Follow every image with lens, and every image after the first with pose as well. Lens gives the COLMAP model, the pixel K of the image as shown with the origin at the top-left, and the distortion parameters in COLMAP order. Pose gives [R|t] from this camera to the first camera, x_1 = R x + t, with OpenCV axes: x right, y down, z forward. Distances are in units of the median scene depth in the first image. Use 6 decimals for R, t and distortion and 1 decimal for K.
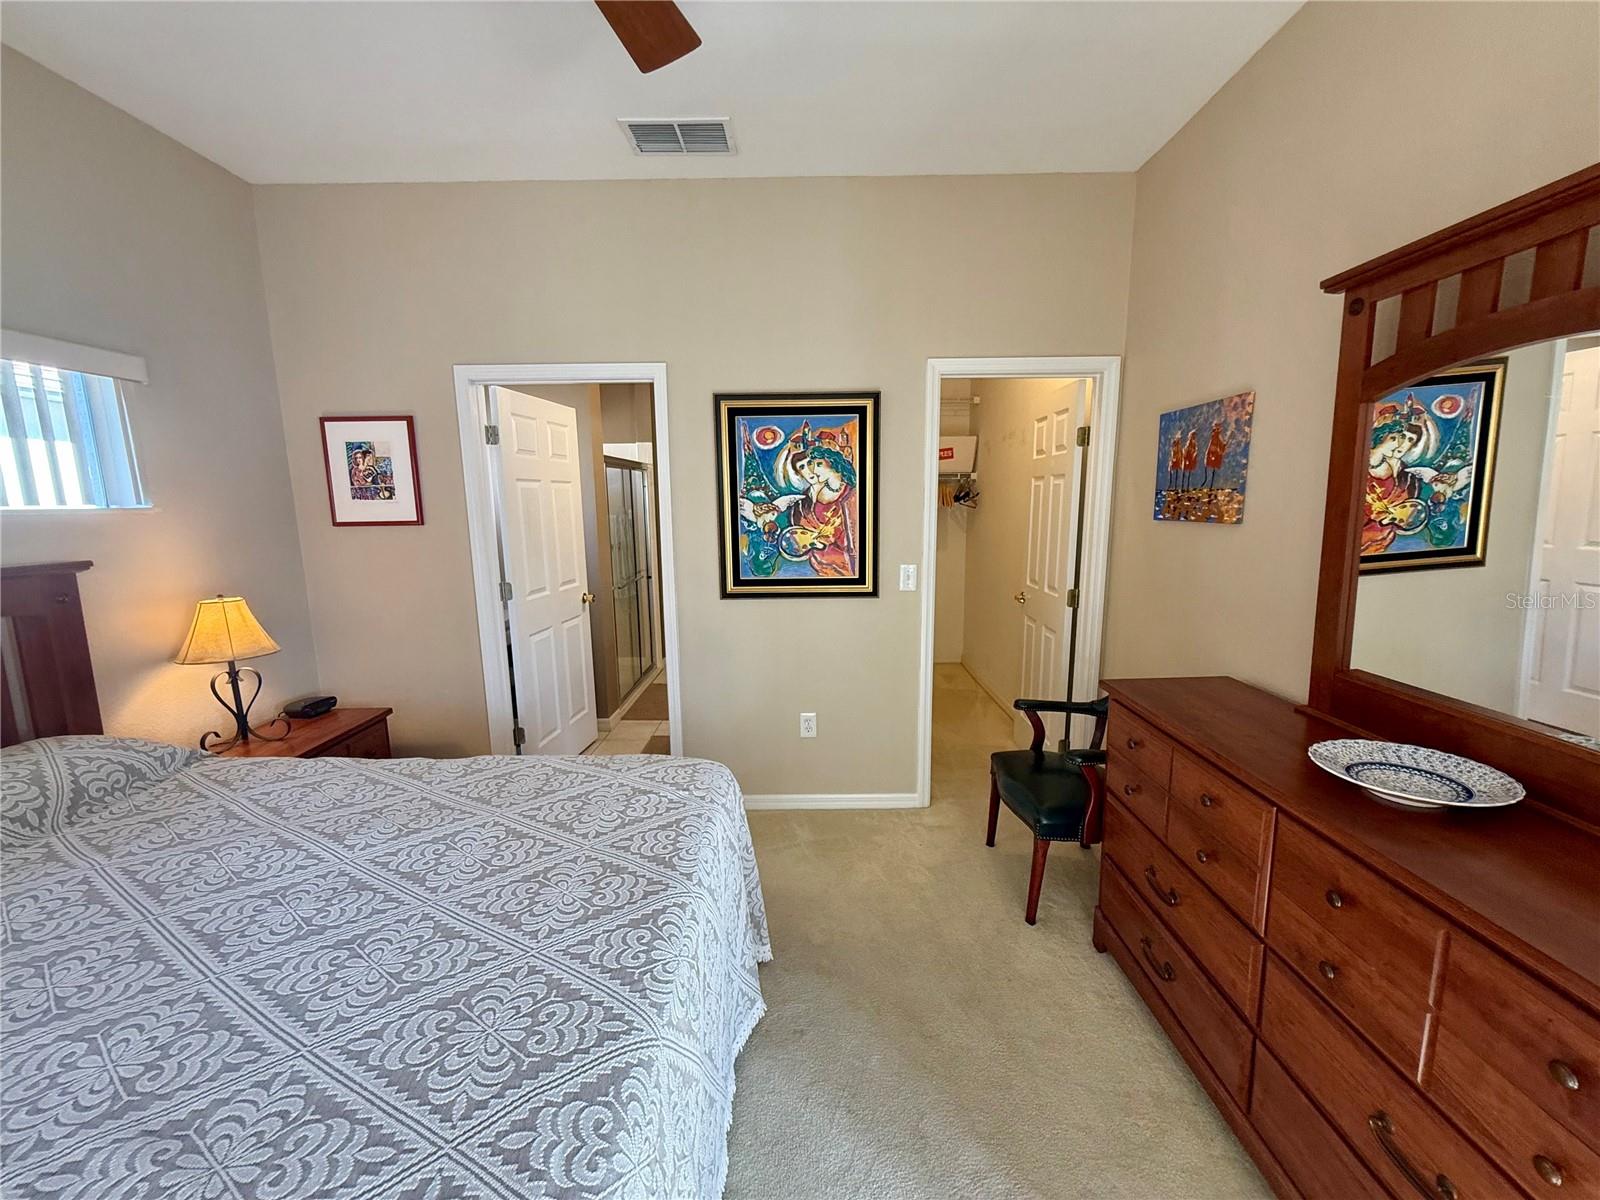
lens RADIAL K [[640.2, 0, 804.9], [0, 640.2, 604.4], [0, 0, 1]] dist [0.000367, 0.000044]
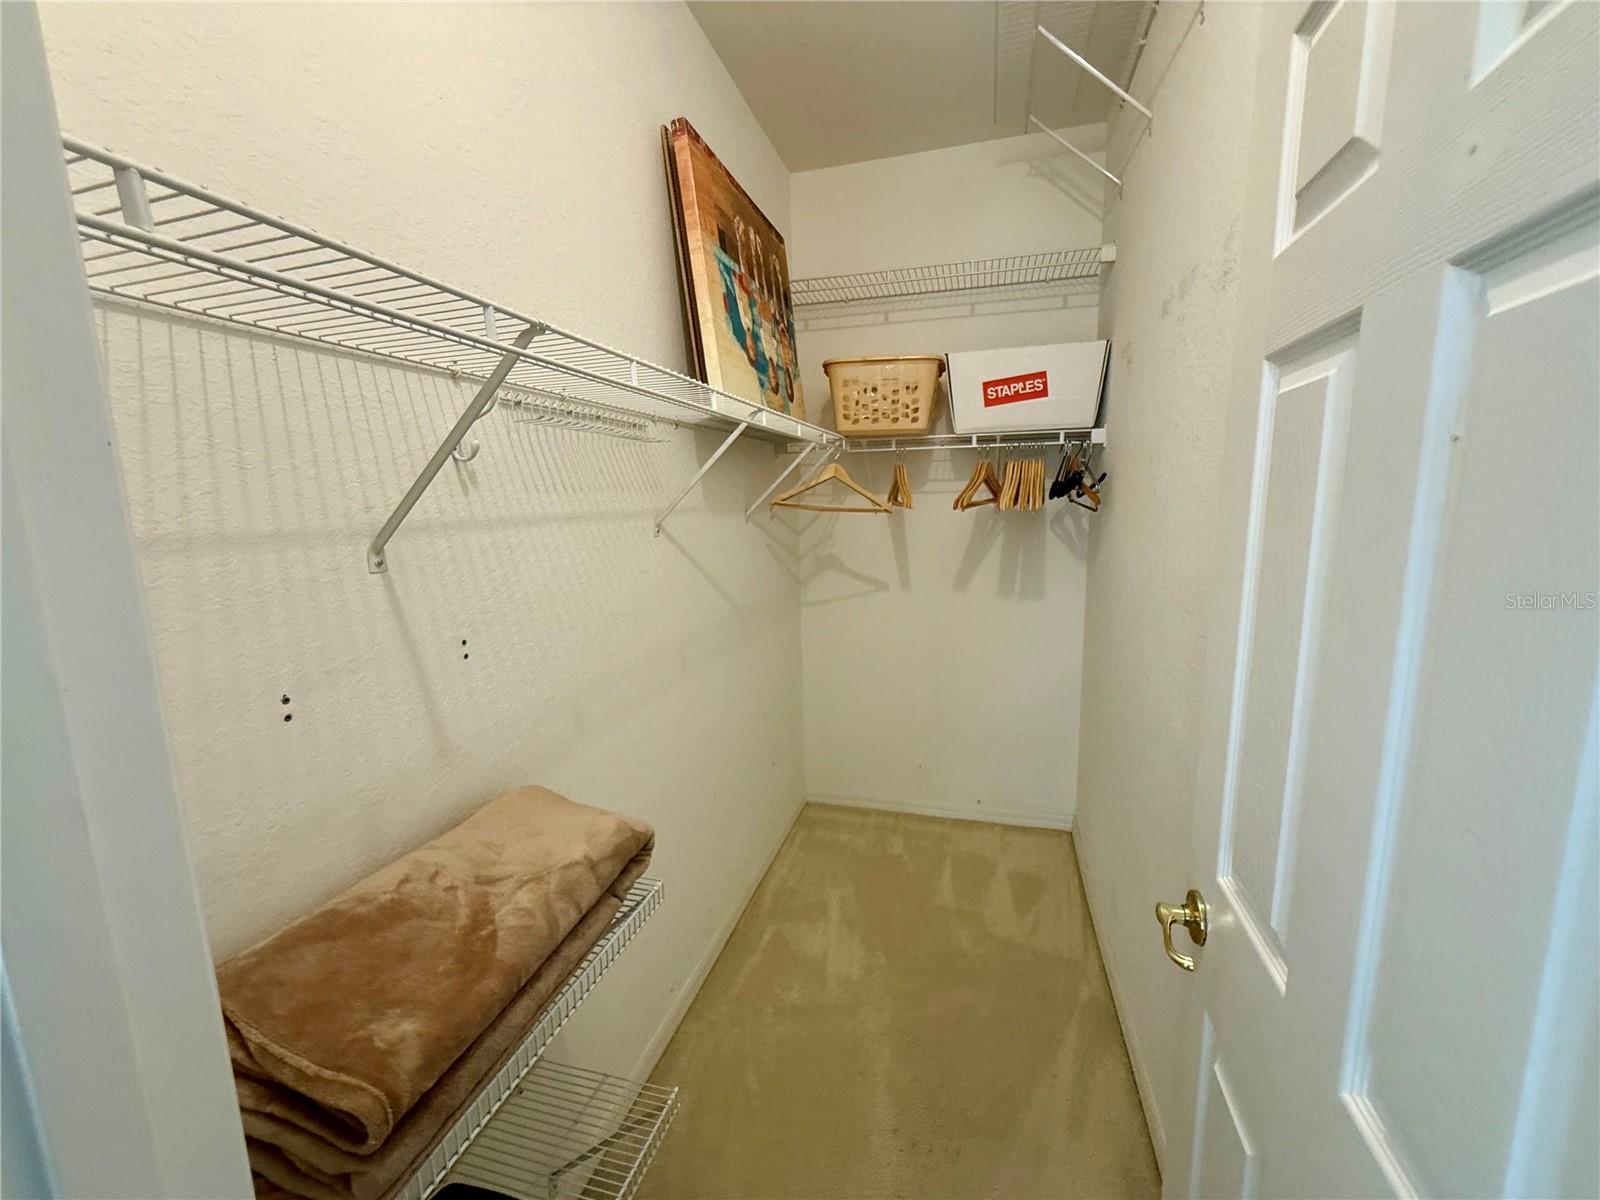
lens RADIAL K [[640.2, 0, 808.3], [0, 640.2, 603.6], [0, 0, 1]] dist [0.000367, 0.000044]
pose [[0.965705, 0.029915, -0.257914, 0.348698], [-0.031009, 0.999519, -0.000174, -0.151652], [0.257784, 0.008166, 0.966168, 0.986522]]
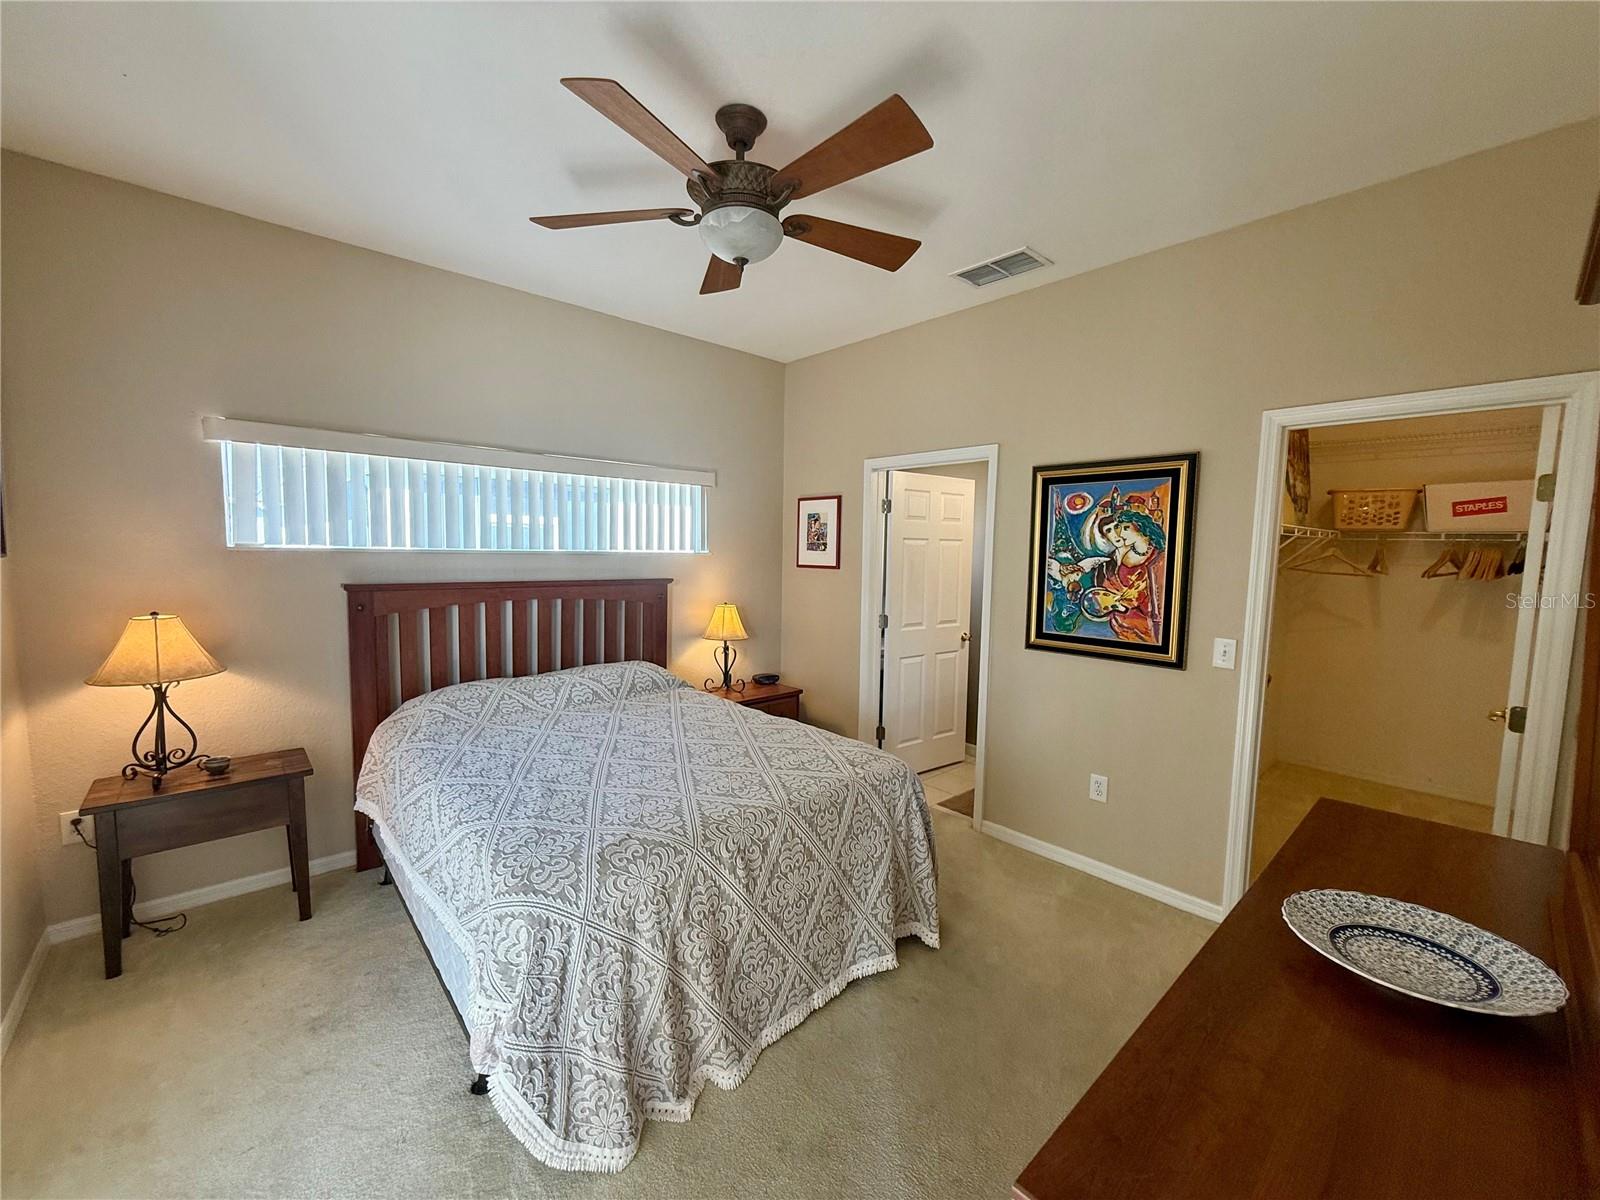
lens RADIAL K [[640.2, 0, 801.2], [0, 640.2, 601.9], [0, 0, 1]] dist [0.000367, 0.000044]
pose [[0.676636, 0.084901, -0.731407, 0.419829], [-0.144455, 0.989333, -0.018796, -0.011462], [0.722009, 0.118374, 0.681682, -0.039368]]
